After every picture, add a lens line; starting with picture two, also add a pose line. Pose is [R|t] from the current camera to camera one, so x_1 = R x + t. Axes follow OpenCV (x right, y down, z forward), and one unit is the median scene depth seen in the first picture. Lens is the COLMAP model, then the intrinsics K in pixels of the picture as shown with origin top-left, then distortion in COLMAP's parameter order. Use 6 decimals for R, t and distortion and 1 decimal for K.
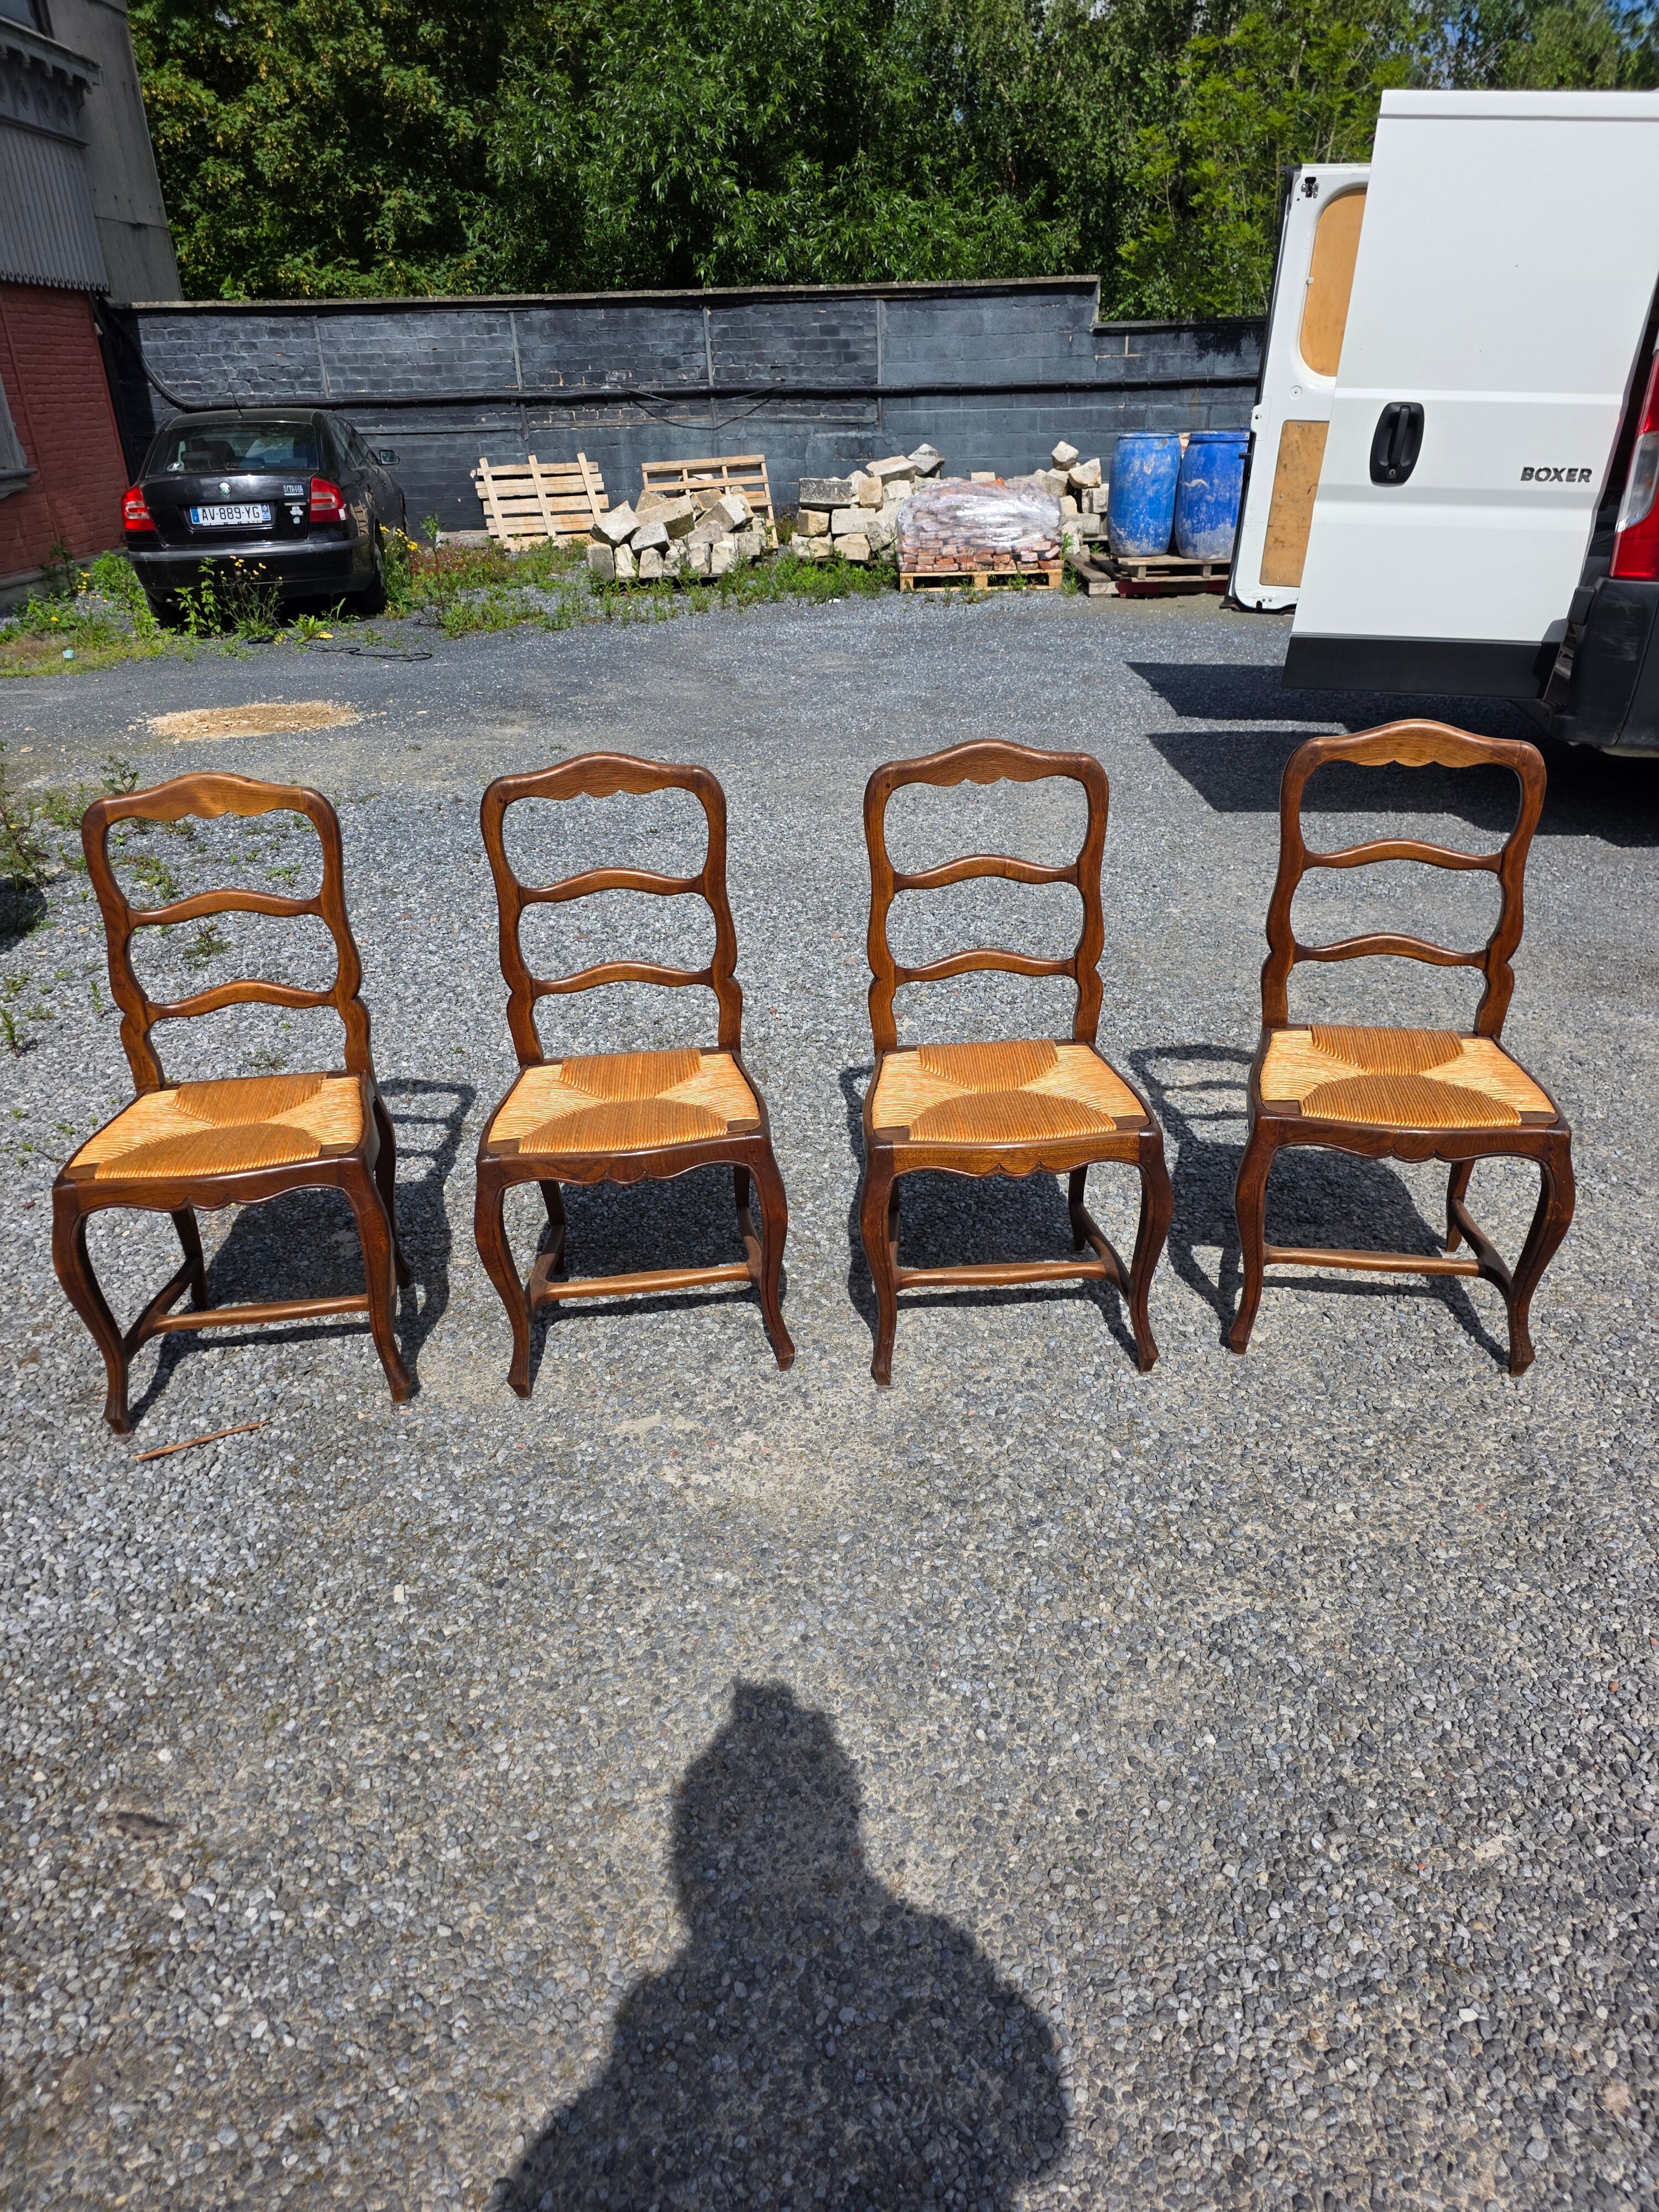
lens RADIAL K [[1486.0, 0, 835.1], [0, 1486.0, 1093.6], [0, 0, 1]] dist [0.052627, -0.039764]
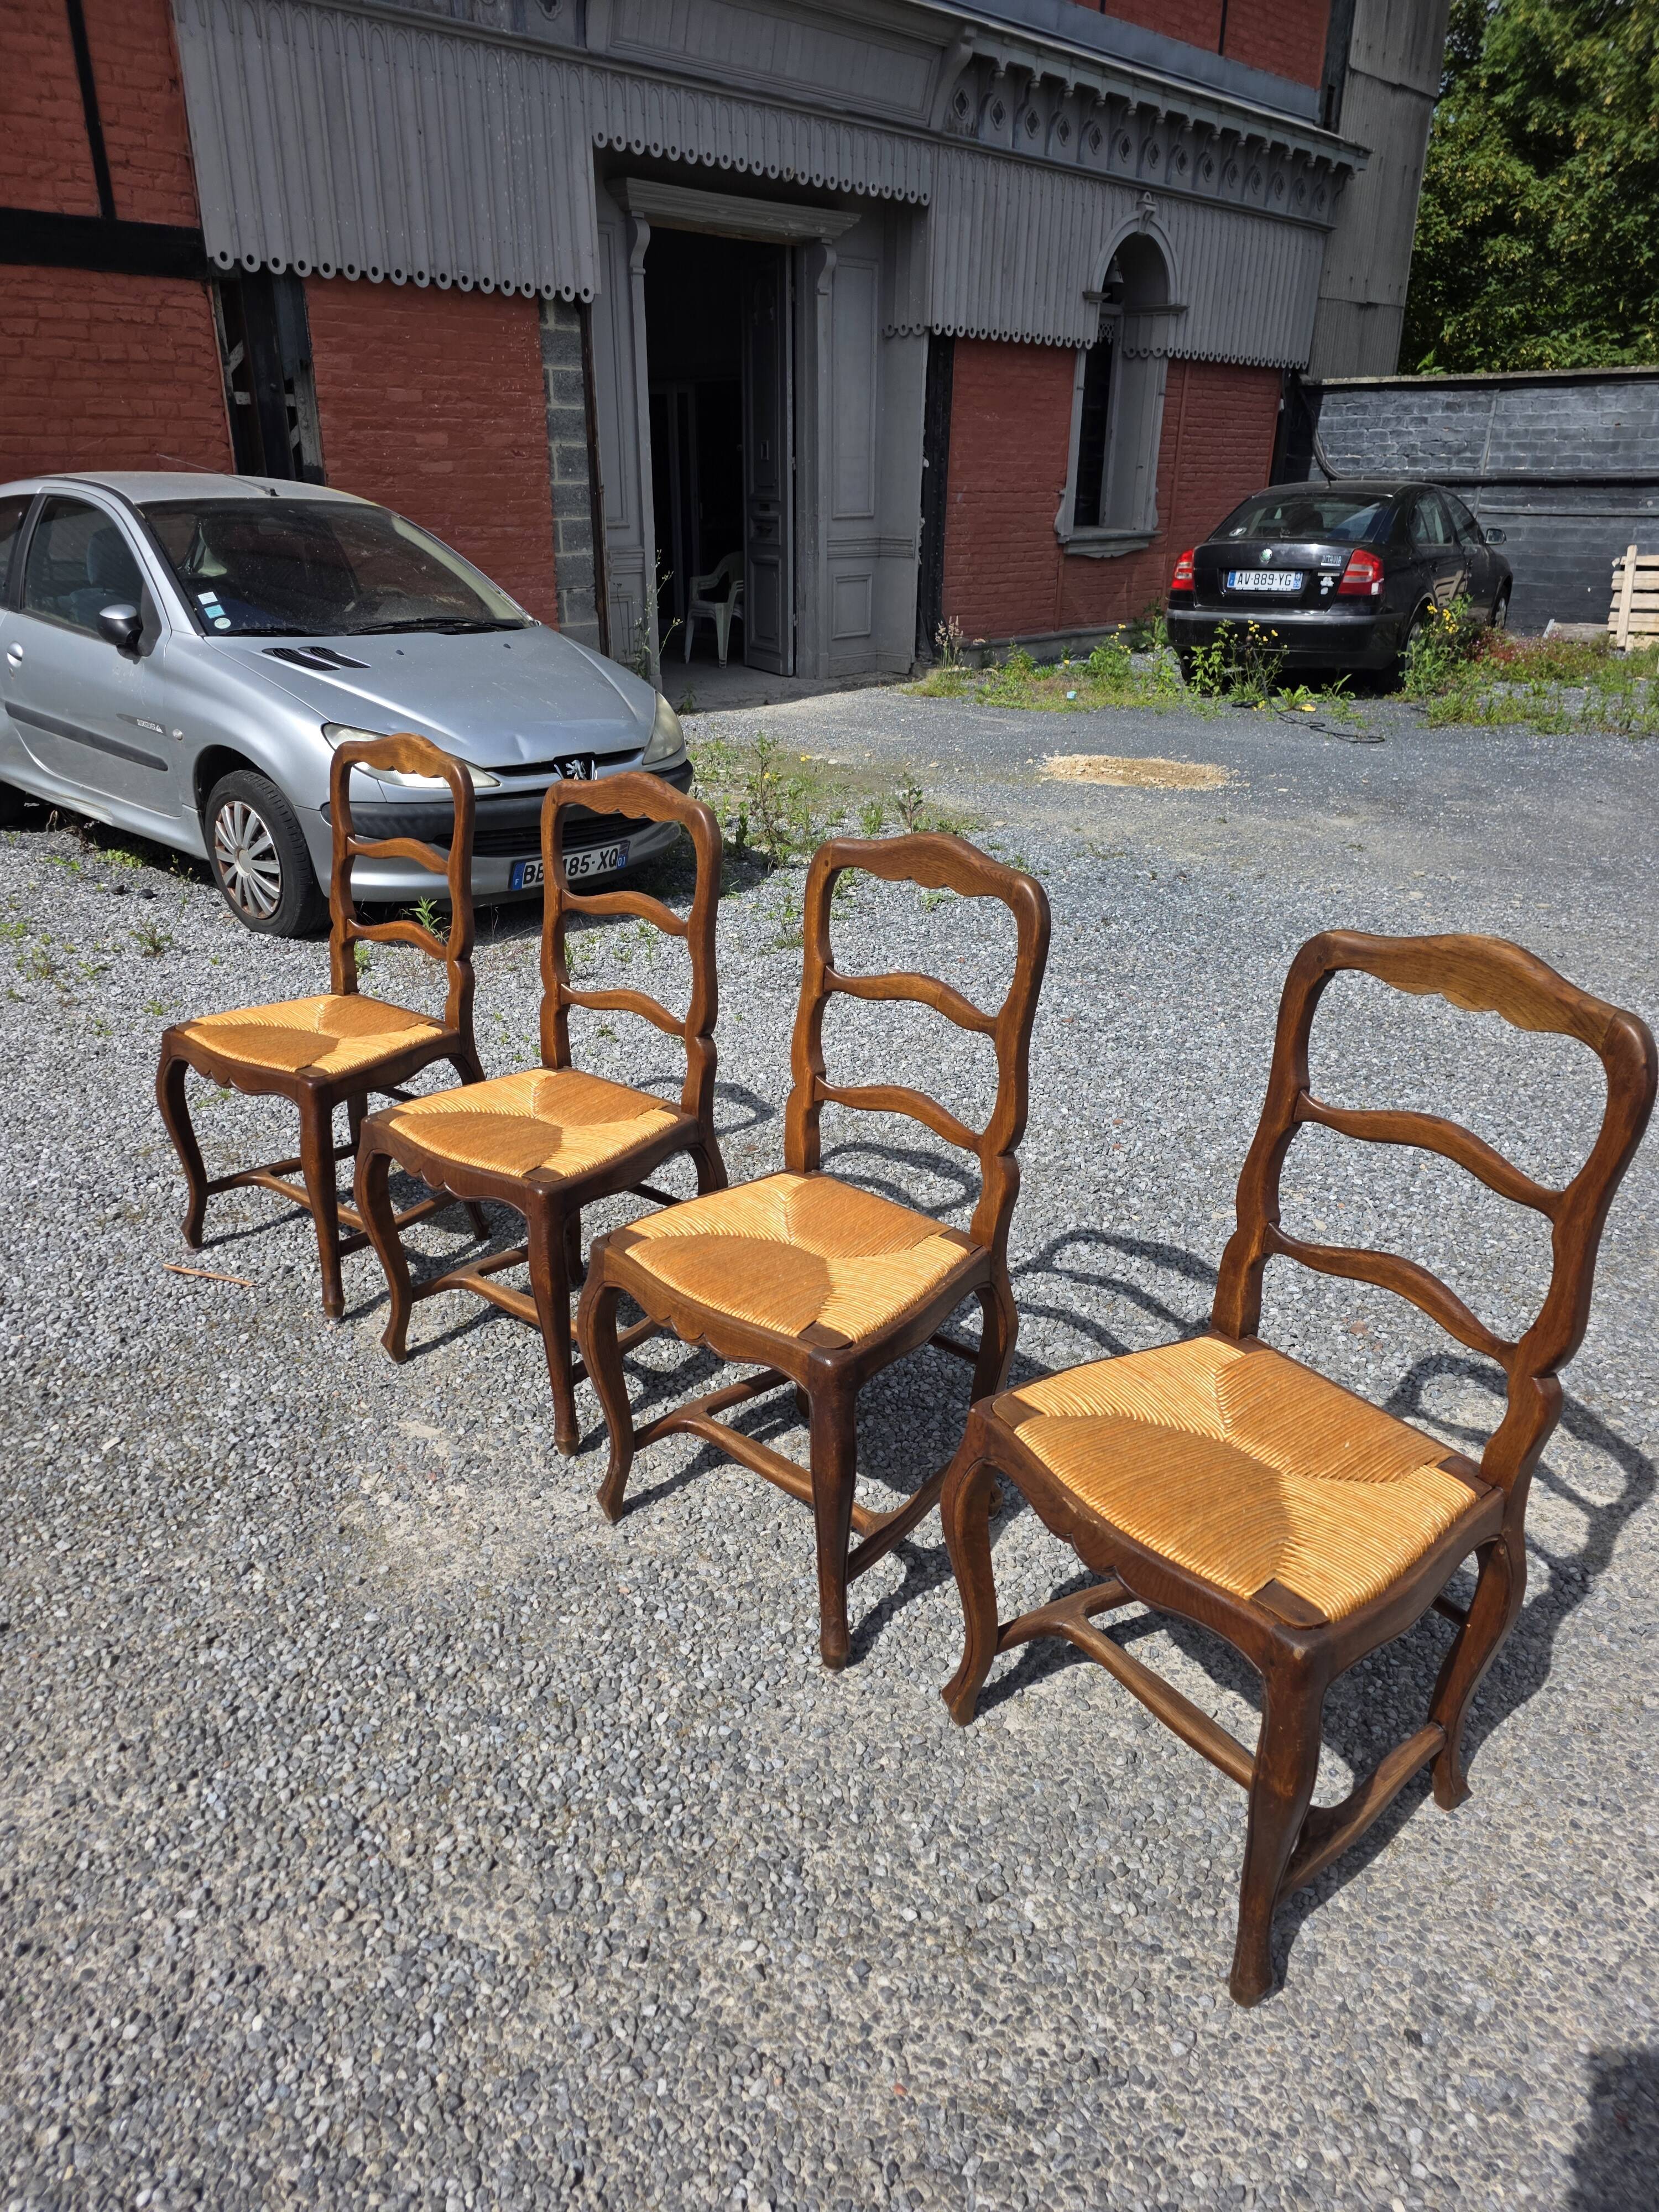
lens RADIAL K [[1493.5, 0, 786.9], [0, 1493.5, 1159.4], [0, 0, 1]] dist [0.001422, -0.006150]
pose [[0.694555, 0.323474, -0.642619, 0.145192], [-0.328274, 0.937308, 0.117005, -0.034026], [0.640180, 0.129689, 0.757199, 0.089338]]
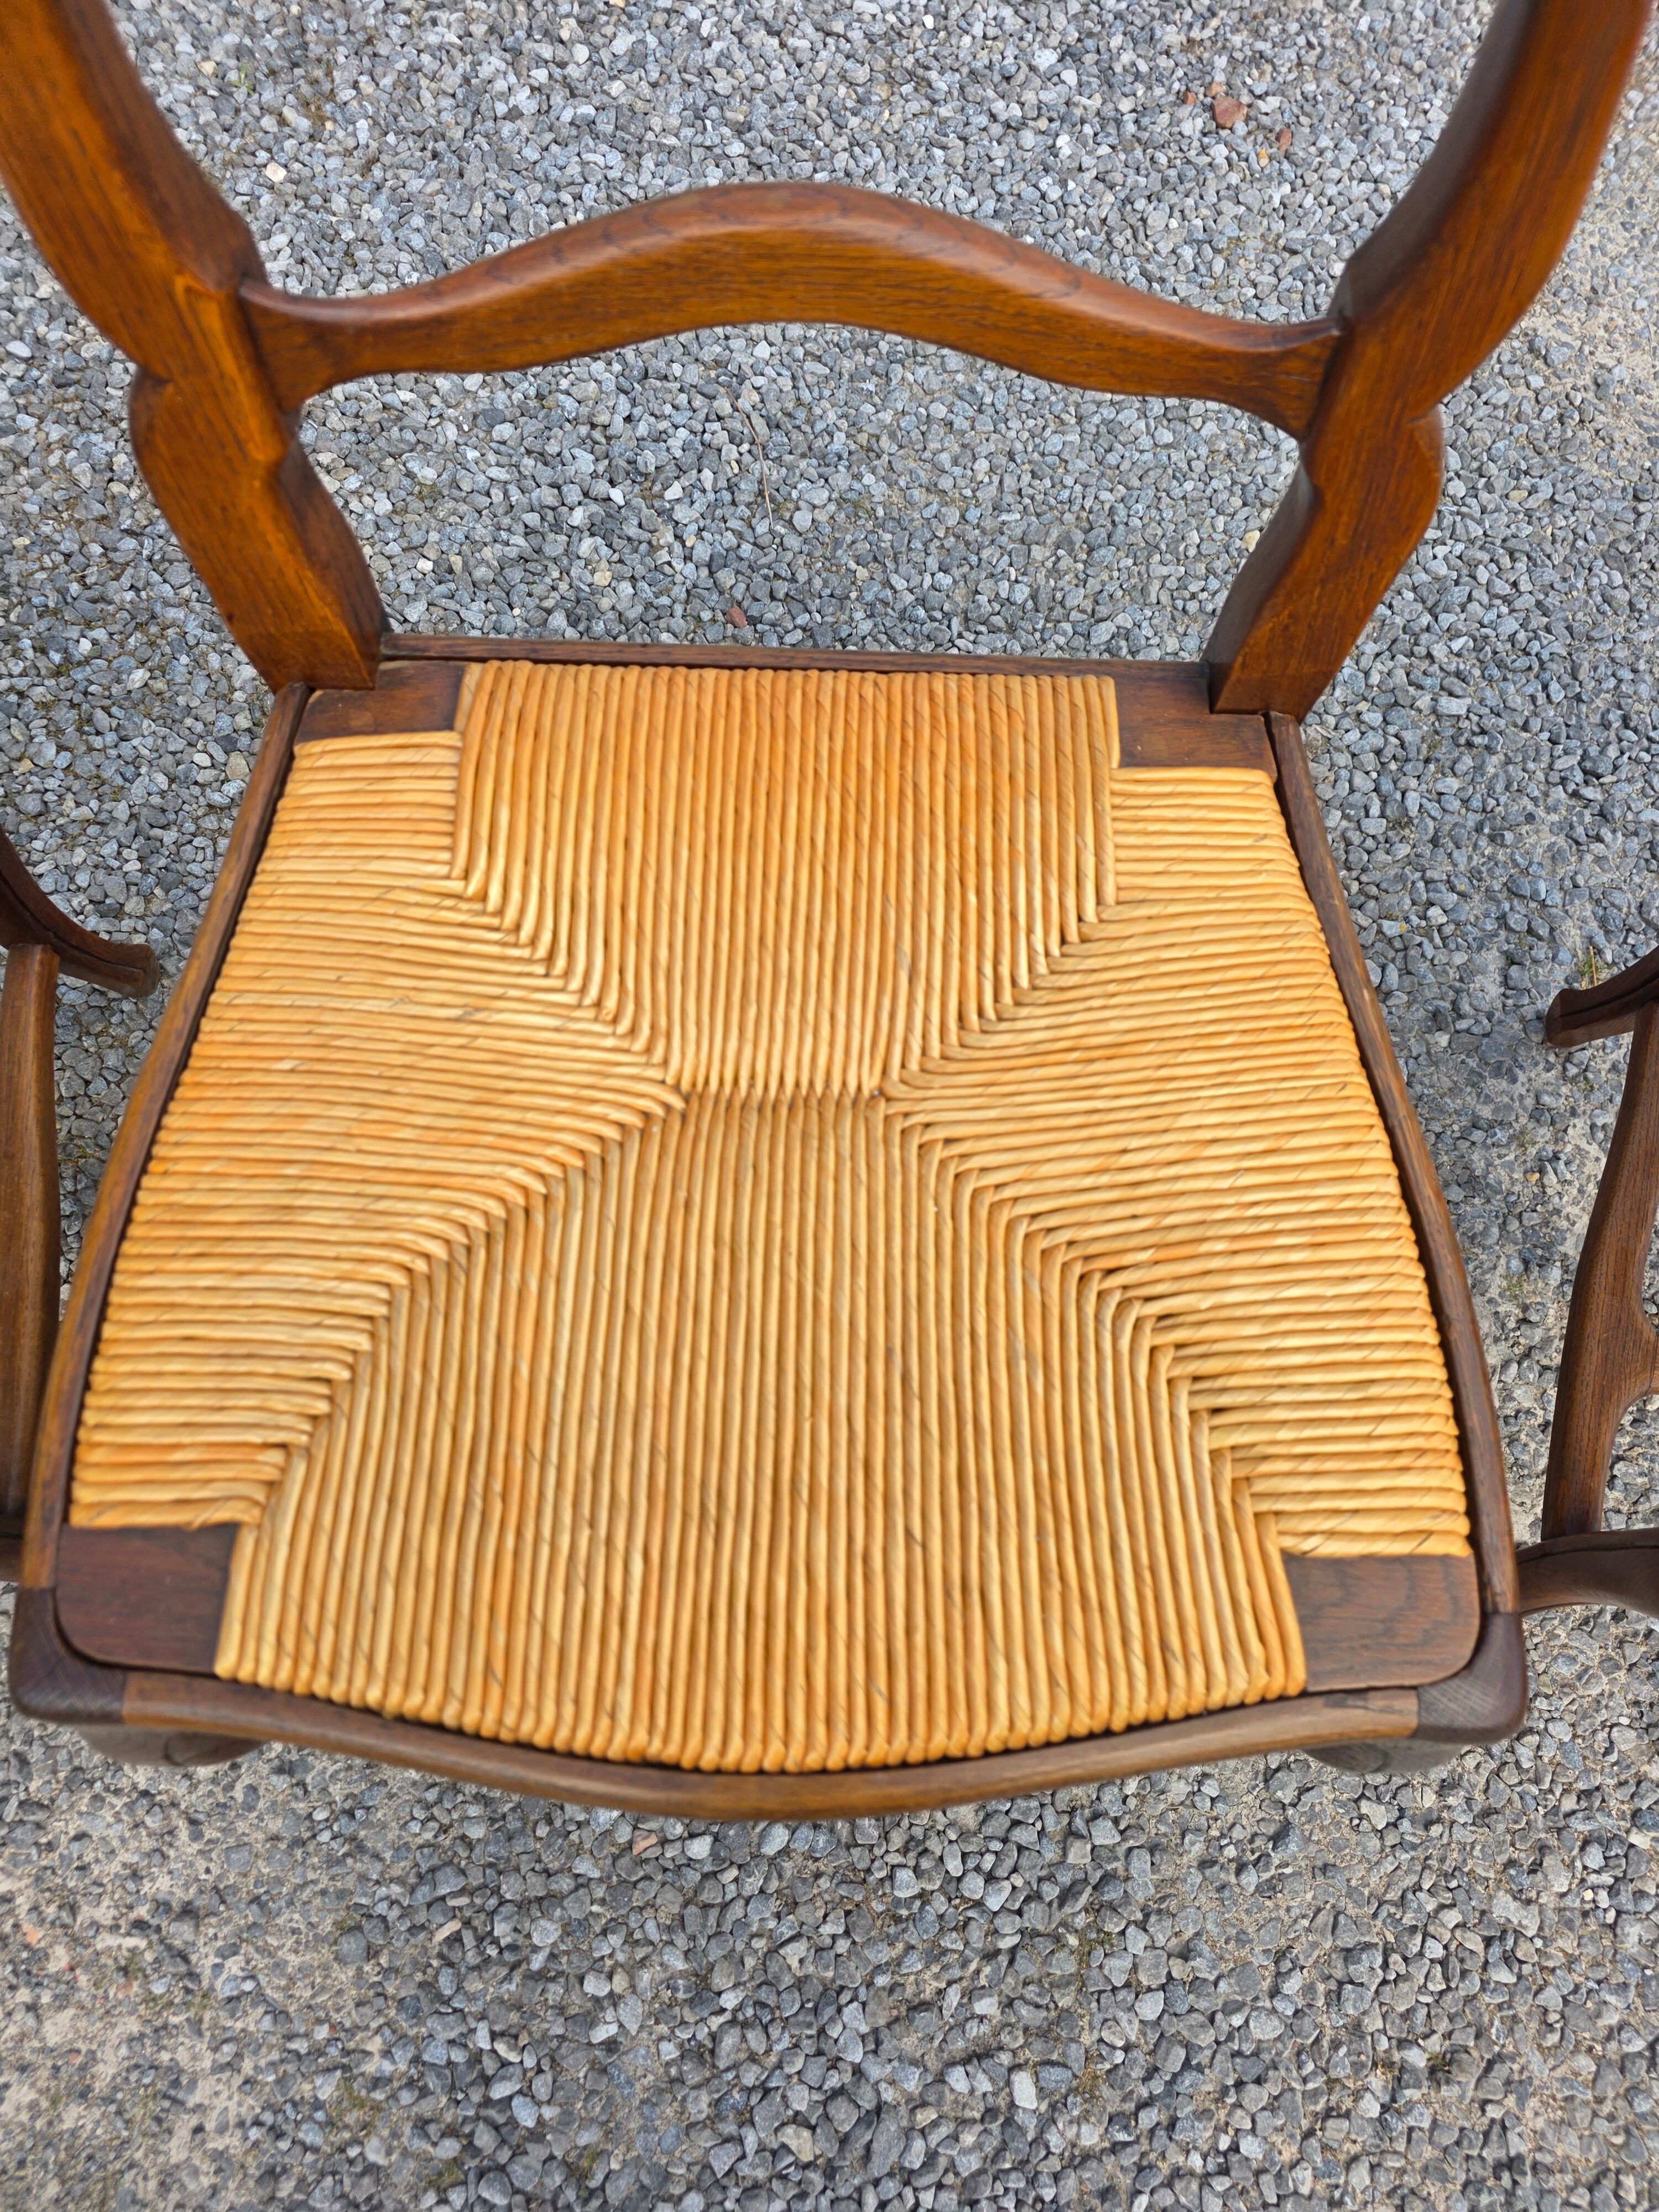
lens RADIAL K [[1492.1, 0, 839.9], [0, 1492.1, 1103.2], [0, 0, 1]] dist [0.033694, -0.021523]
pose [[0.997271, 0.062197, 0.039771, 0.026203], [-0.072127, 0.705983, 0.704546, -0.036220], [0.015742, -0.705492, 0.708543, 0.203777]]
